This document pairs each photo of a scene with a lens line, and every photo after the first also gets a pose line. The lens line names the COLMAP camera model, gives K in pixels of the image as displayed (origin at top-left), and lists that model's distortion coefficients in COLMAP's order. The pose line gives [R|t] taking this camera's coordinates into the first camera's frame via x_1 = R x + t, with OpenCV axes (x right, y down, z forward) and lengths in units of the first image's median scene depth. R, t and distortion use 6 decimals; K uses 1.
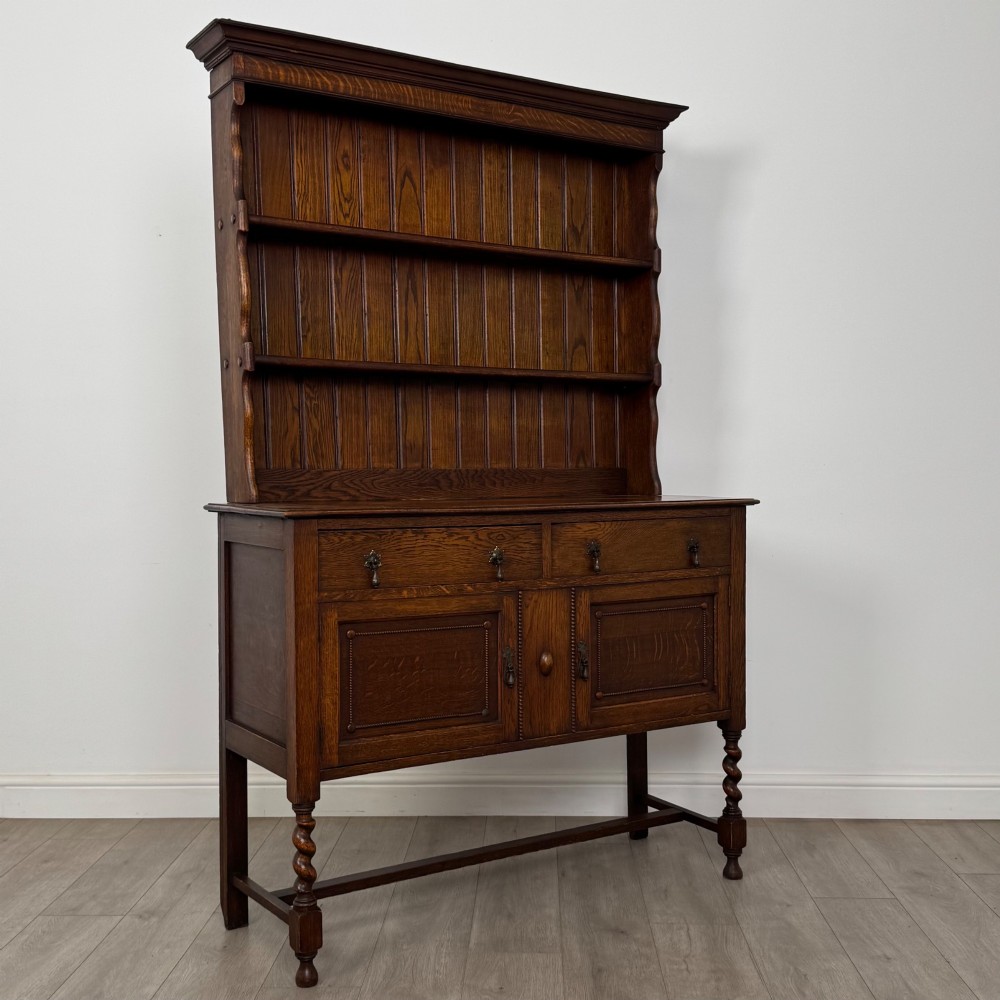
lens RADIAL K [[1246.5, 0, 519.4], [0, 1246.5, 548.2], [0, 0, 1]] dist [0.124620, -0.055896]
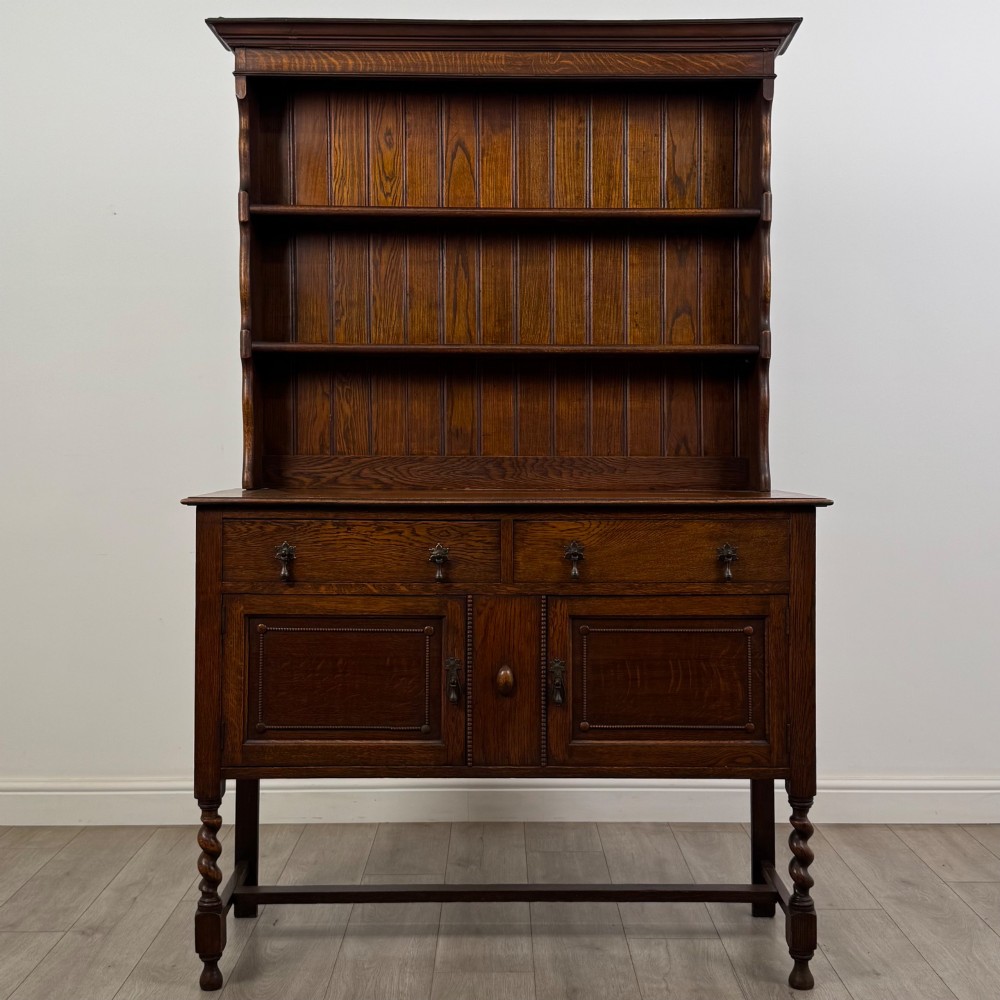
lens RADIAL K [[1259.7, 0, 516.0], [0, 1259.7, 478.1], [0, 0, 1]] dist [0.146877, -0.168731]
pose [[0.844421, 0.018772, -0.535351, 0.478749], [-0.041735, 0.998653, -0.030814, -0.021214], [0.534051, 0.048363, 0.844068, 0.244272]]
